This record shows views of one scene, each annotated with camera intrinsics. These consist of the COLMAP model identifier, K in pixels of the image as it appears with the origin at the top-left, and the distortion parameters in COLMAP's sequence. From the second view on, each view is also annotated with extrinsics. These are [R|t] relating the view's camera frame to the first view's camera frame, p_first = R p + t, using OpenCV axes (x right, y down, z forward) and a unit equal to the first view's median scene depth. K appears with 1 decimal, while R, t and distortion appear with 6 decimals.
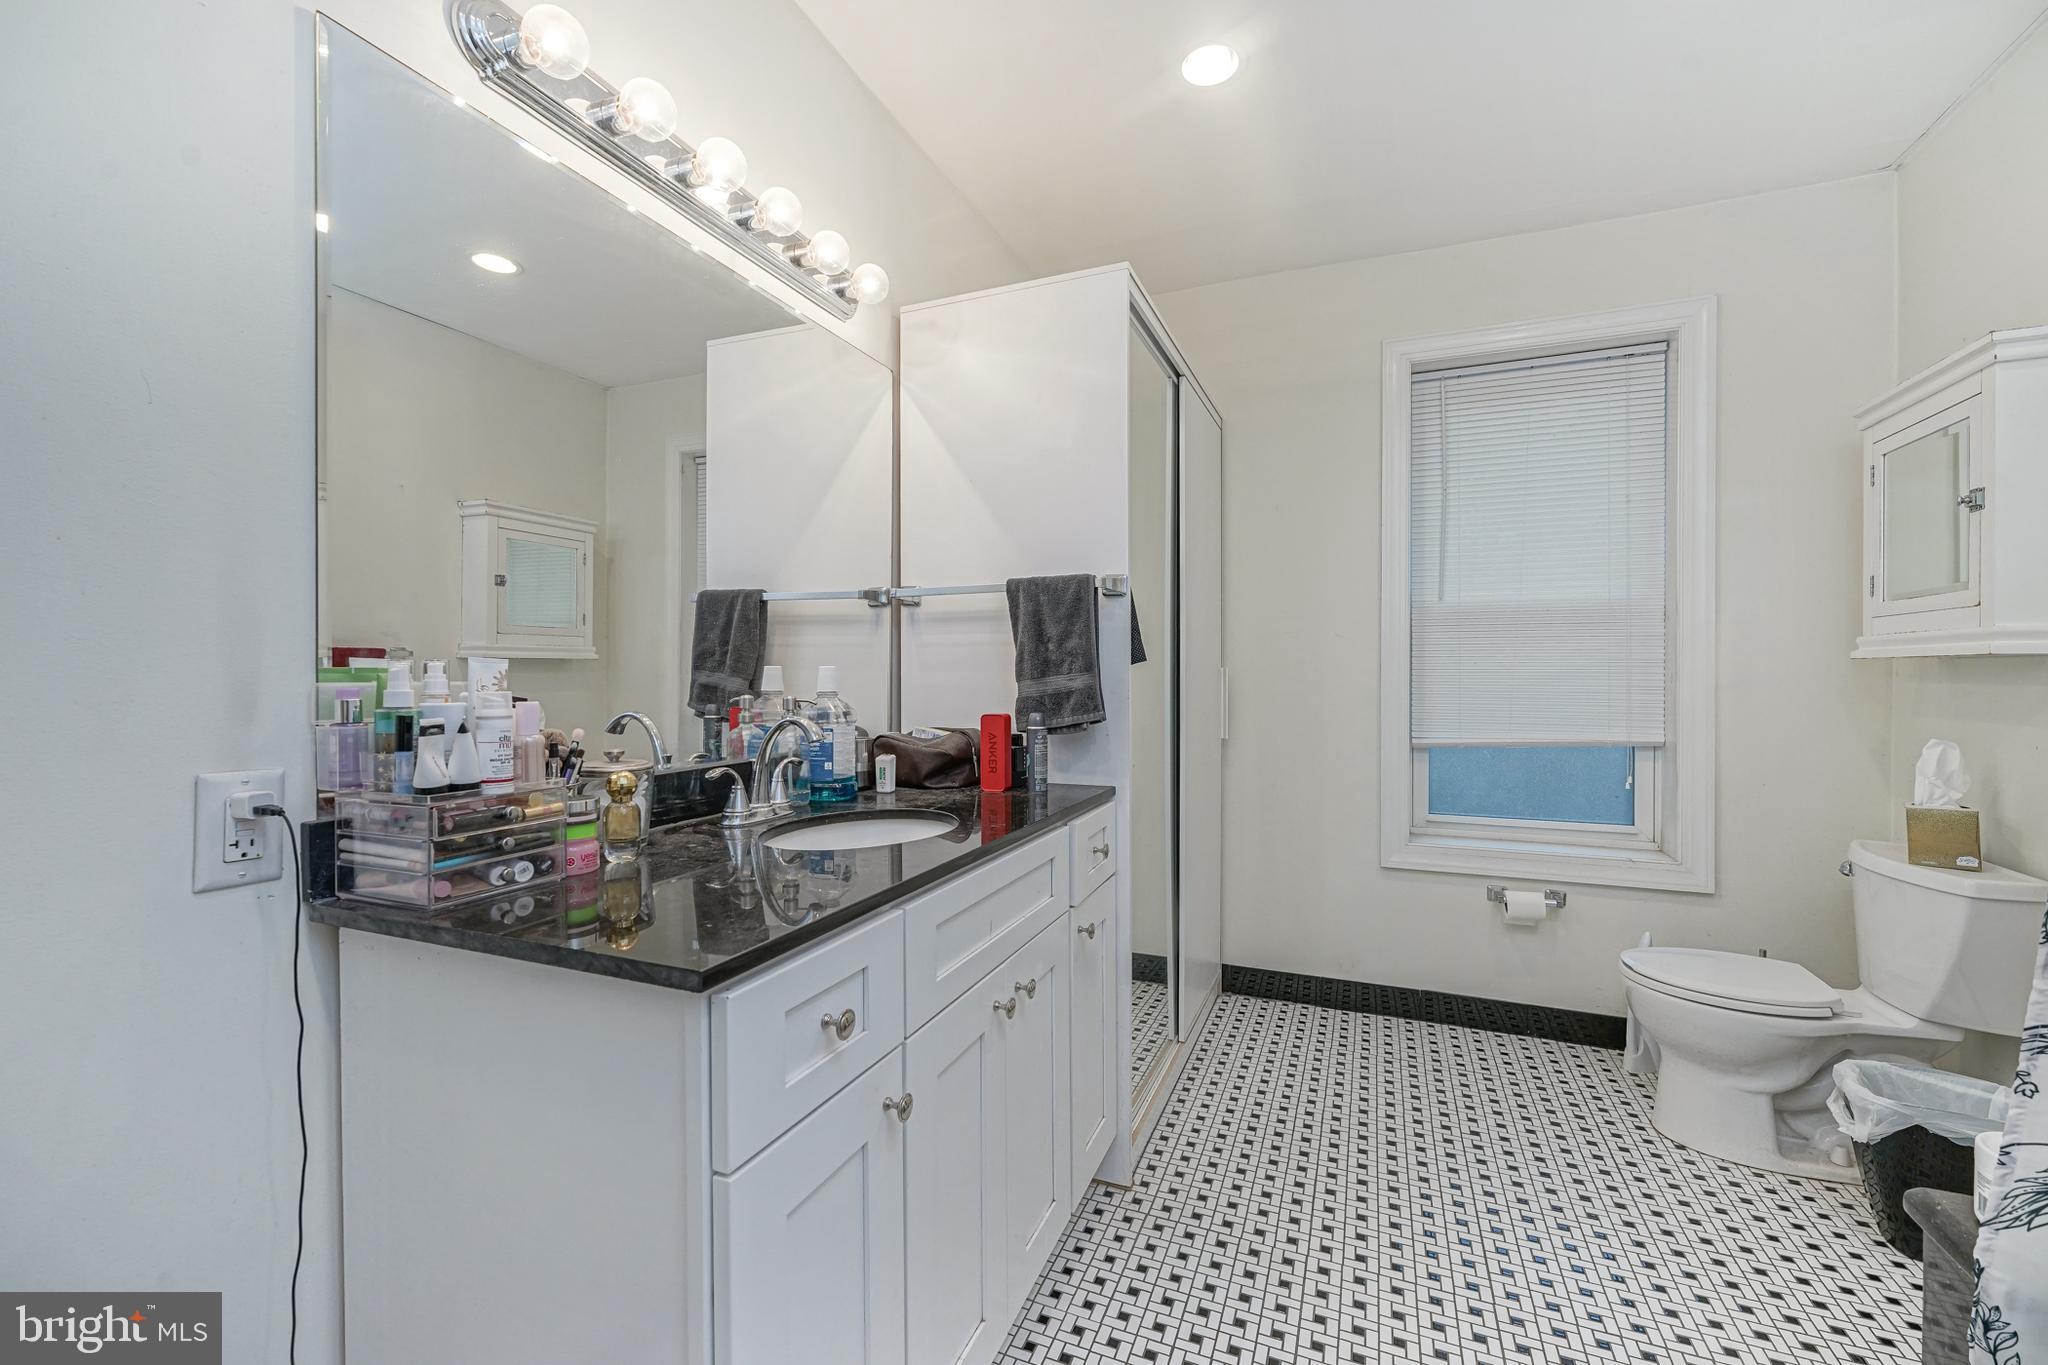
lens RADIAL K [[831.3, 0, 1064.8], [0, 831.3, 677.2], [0, 0, 1]] dist [-0.003614, 0.001096]
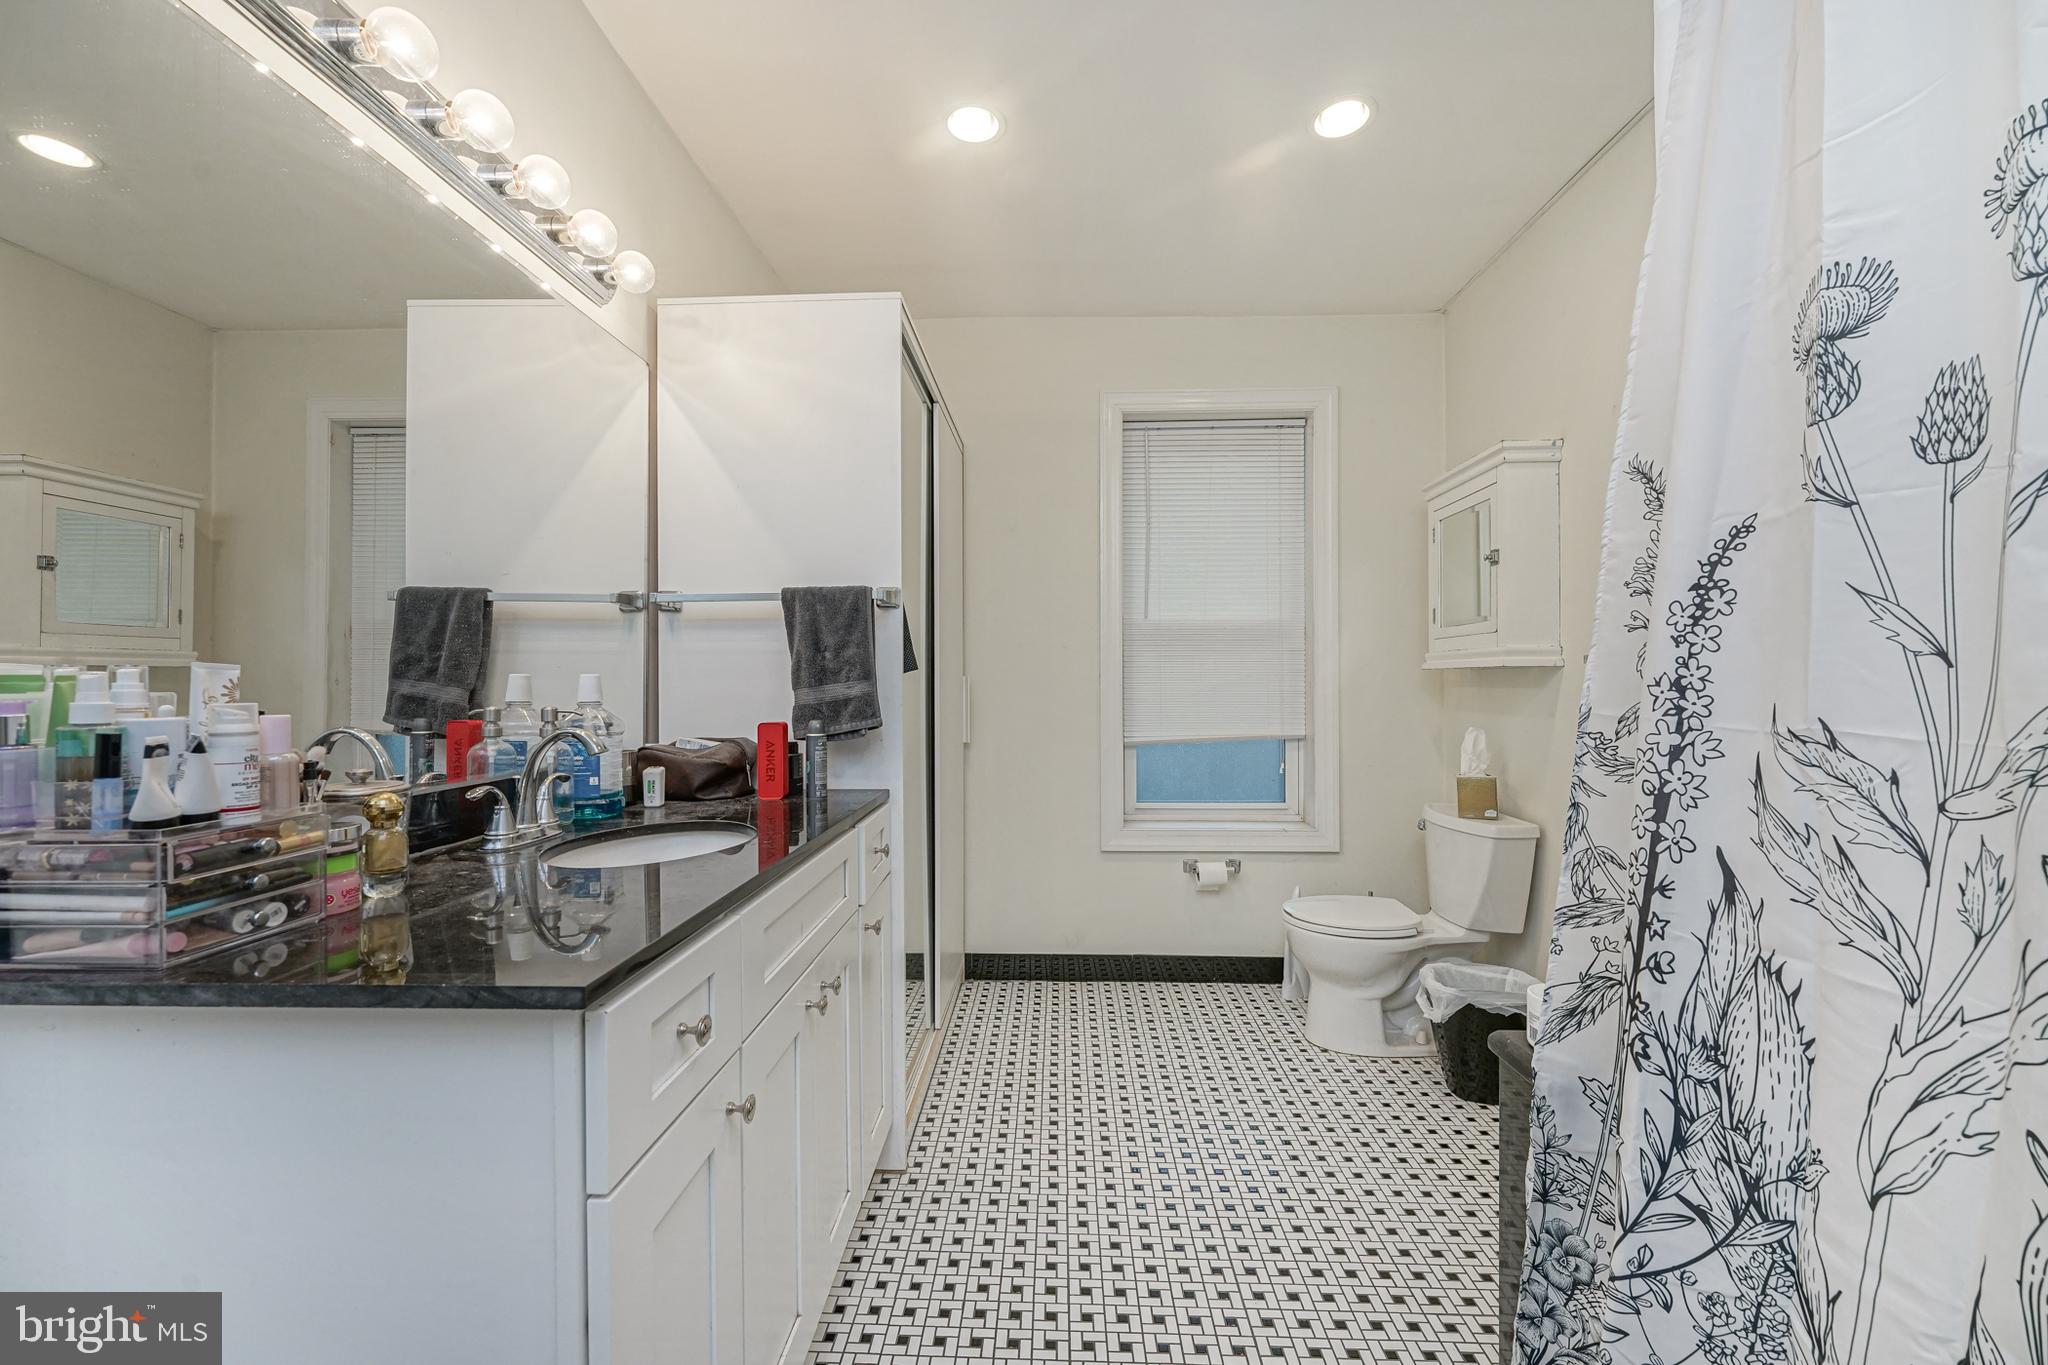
lens RADIAL K [[831.3, 0, 1046.6], [0, 831.3, 680.4], [0, 0, 1]] dist [-0.003614, 0.001096]
pose [[0.932541, -0.002415, 0.361056, -0.127343], [0.005162, 0.999965, -0.006644, 0.002108], [-0.361027, 0.008059, 0.932521, -0.047233]]
